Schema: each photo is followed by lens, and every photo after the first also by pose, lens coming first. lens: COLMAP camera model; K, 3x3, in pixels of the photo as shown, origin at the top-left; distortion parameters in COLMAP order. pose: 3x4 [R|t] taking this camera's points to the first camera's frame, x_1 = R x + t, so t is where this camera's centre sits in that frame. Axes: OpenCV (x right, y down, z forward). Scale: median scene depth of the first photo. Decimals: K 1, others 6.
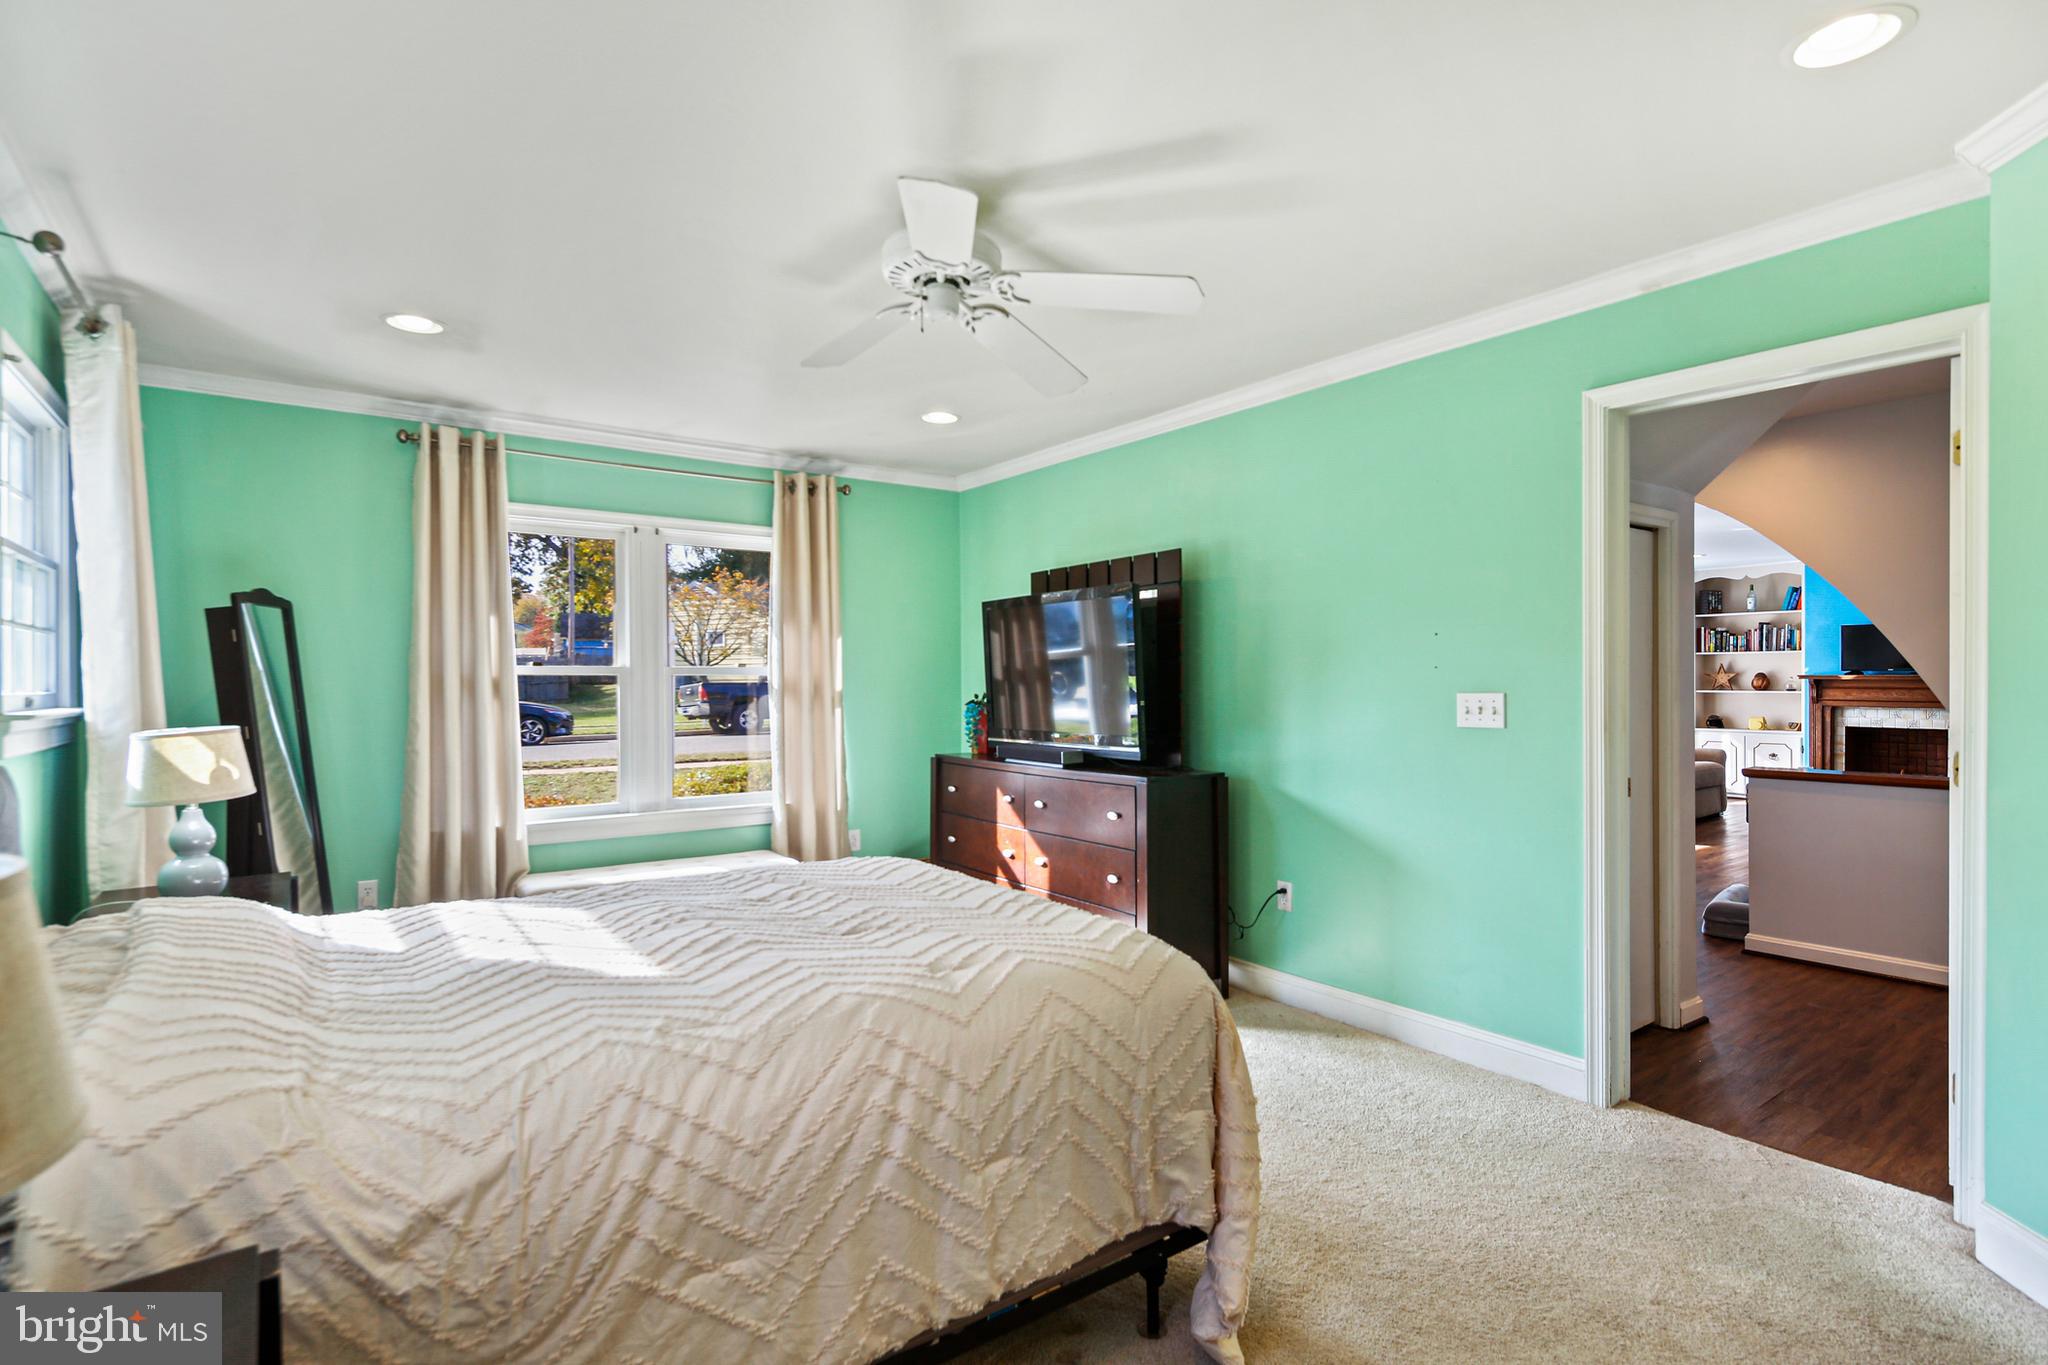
lens RADIAL K [[991.7, 0, 1022.8], [0, 991.7, 688.0], [0, 0, 1]] dist [0.008163, -0.004733]
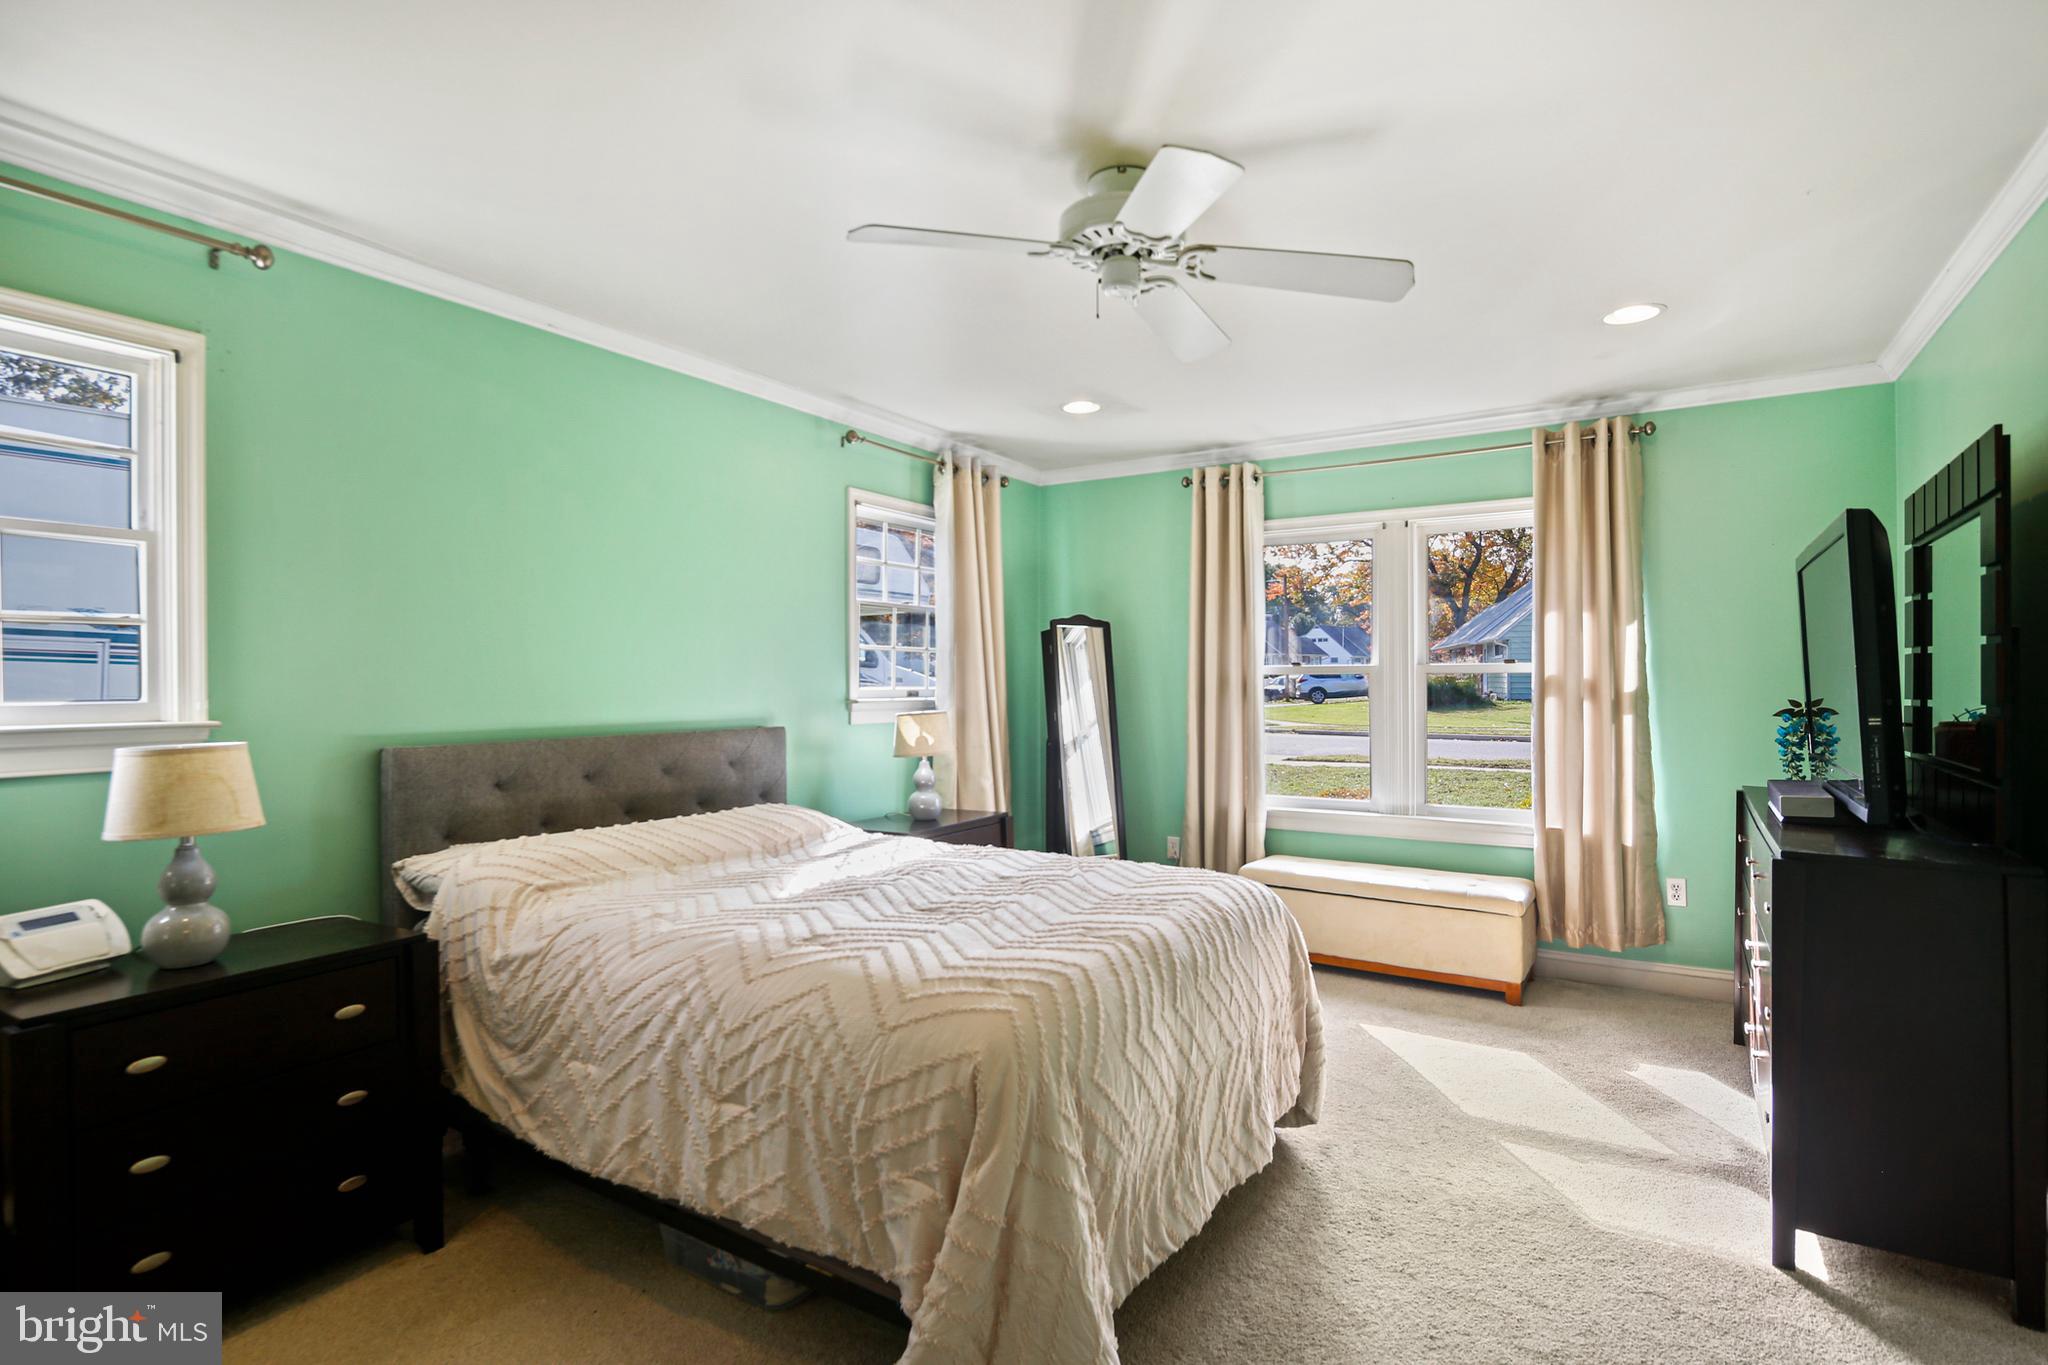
lens RADIAL K [[1011.8, 0, 1029.2], [0, 1011.8, 679.1], [0, 0, 1]] dist [0.002752, -0.001035]
pose [[0.380542, 0.000192, -0.924764, 0.672313], [-0.003862, 0.999992, -0.001382, -0.008116], [0.924756, 0.004097, 0.380540, 0.491136]]
